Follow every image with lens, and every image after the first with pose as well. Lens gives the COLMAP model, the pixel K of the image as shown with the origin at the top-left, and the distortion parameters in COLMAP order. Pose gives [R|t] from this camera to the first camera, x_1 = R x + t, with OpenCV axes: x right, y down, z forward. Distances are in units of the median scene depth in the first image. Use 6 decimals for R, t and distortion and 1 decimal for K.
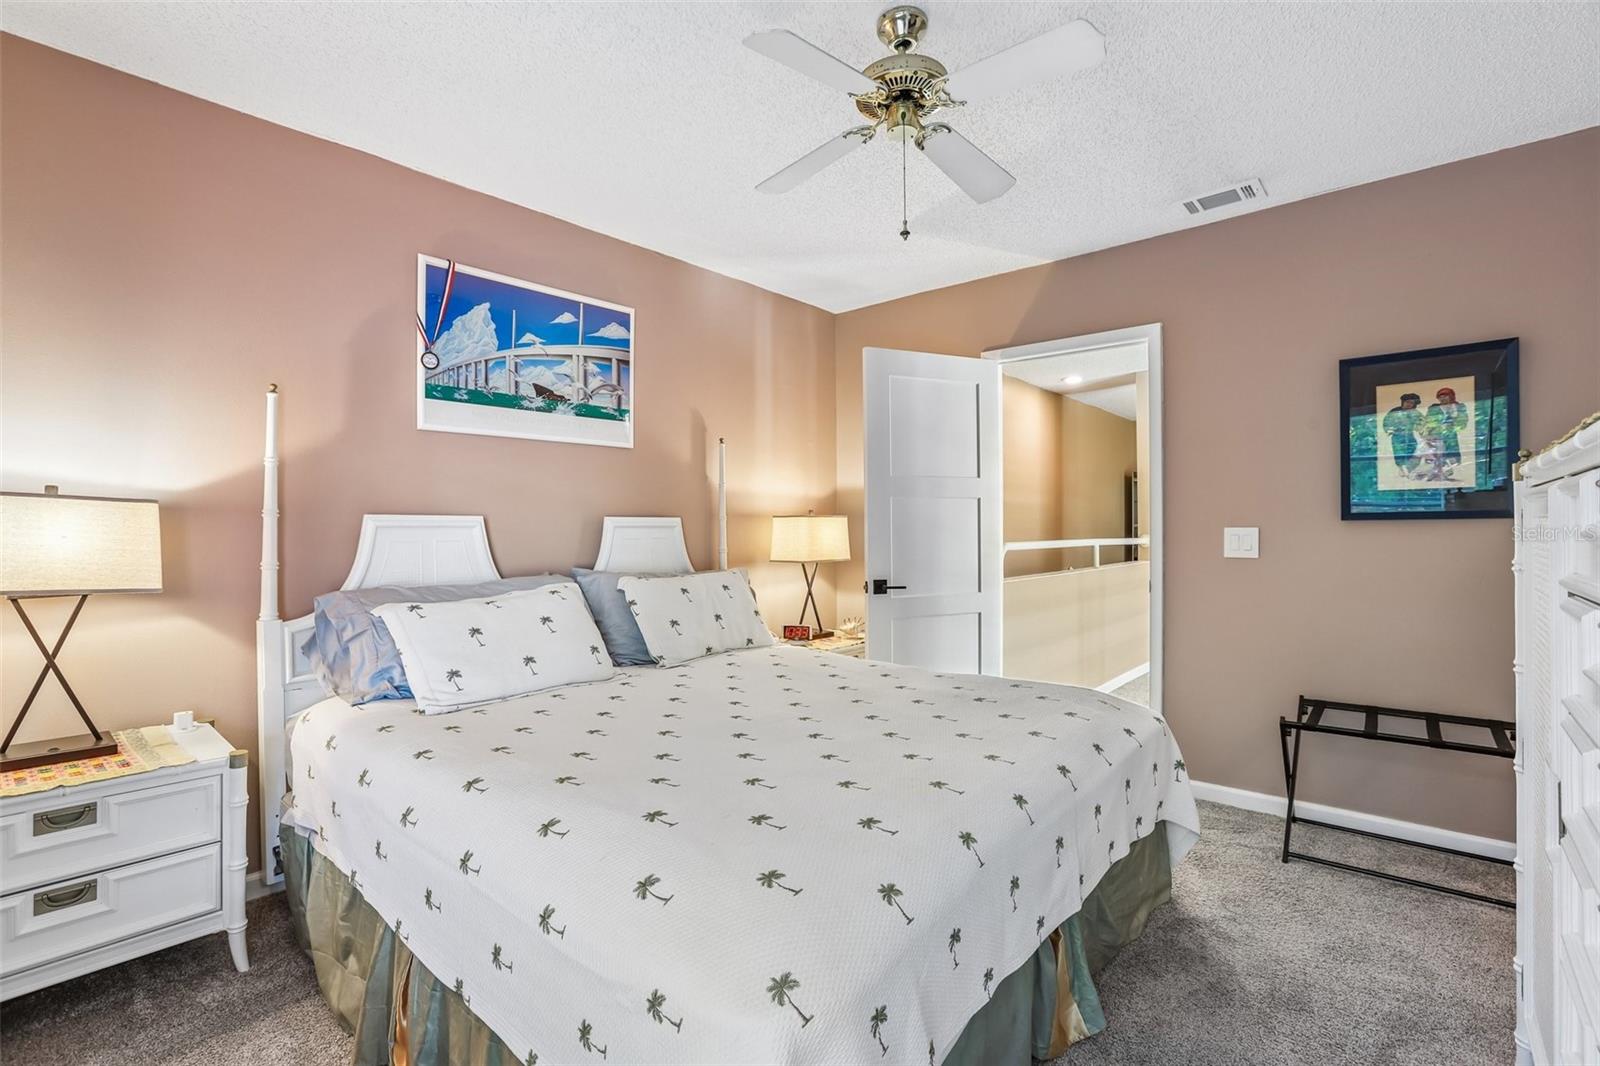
lens RADIAL K [[725.0, 0, 796.6], [0, 725.0, 533.7], [0, 0, 1]] dist [-0.064502, 0.026533]
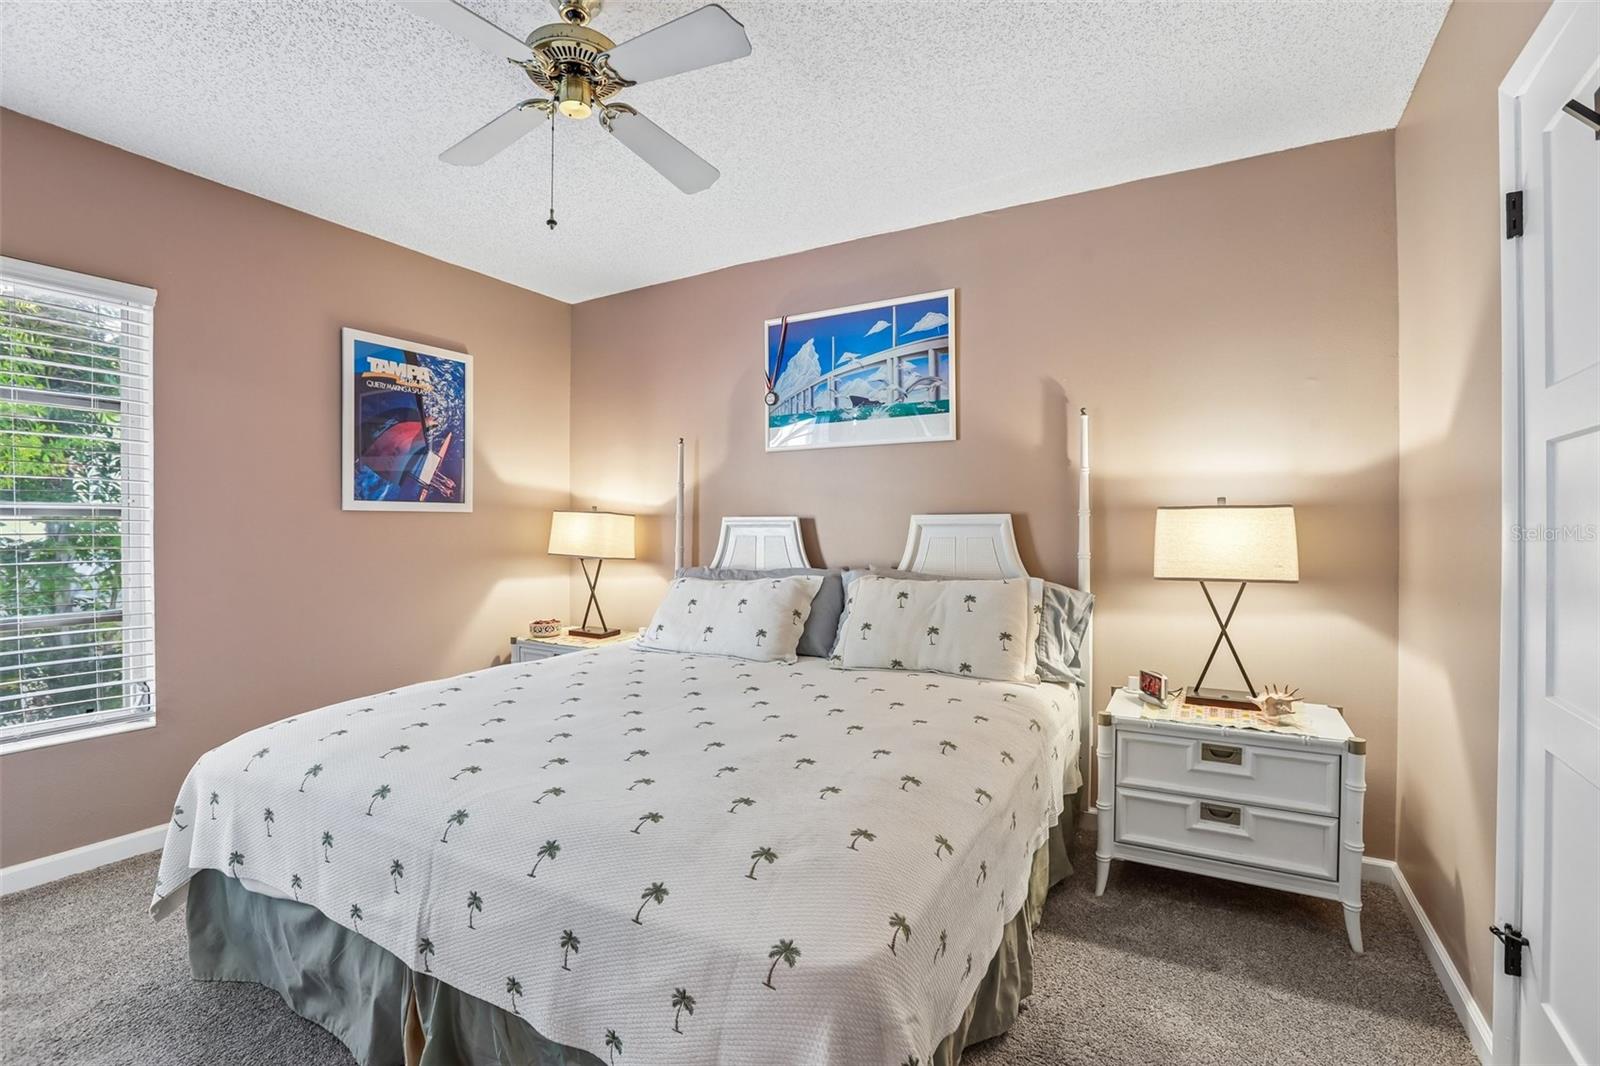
lens RADIAL K [[725.0, 0, 796.6], [0, 725.0, 533.7], [0, 0, 1]] dist [-0.064502, 0.026533]
pose [[0.208333, 0.018726, -0.977879, 0.694792], [-0.000957, 0.999820, 0.018943, -0.016290], [0.978057, -0.003010, 0.208314, 0.660109]]
